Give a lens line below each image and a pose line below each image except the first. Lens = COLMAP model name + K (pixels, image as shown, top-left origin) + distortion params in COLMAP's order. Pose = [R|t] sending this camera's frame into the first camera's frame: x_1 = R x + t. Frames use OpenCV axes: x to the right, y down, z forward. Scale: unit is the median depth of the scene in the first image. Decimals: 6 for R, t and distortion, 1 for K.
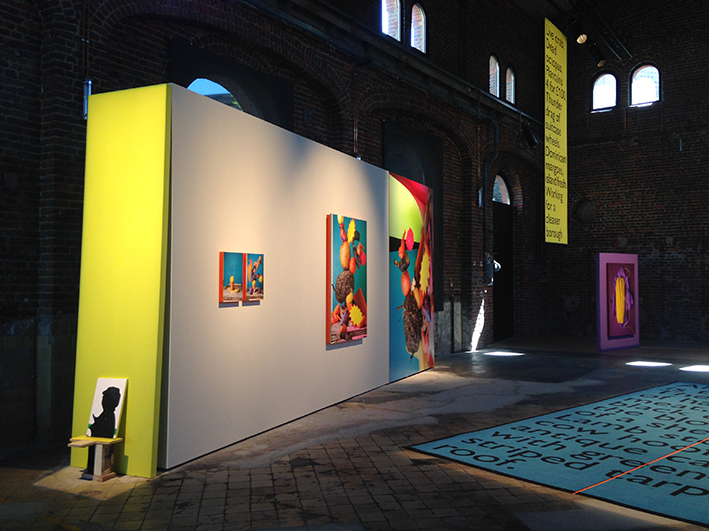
lens RADIAL K [[664.5, 0, 354.5], [0, 664.5, 265.5], [0, 0, 1]] dist [0.178826, -0.277122]
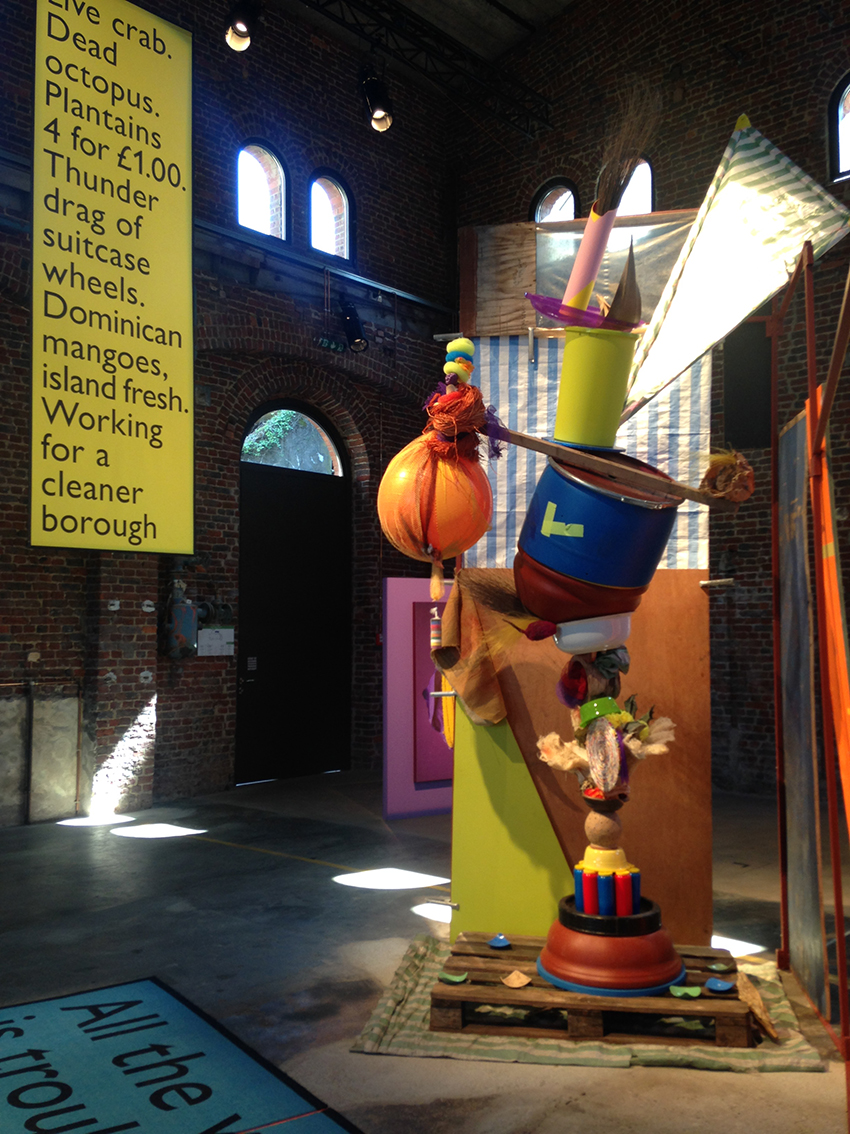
lens RADIAL K [[1062.8, 0, 425.0], [0, 1062.8, 567.0], [0, 0, 1]] dist [0.178826, -0.277122]
pose [[0.992045, -0.010124, -0.125473, 0.537231], [0.004978, 0.999136, -0.041261, 0.002174], [0.125783, 0.040308, 0.991239, 0.410609]]
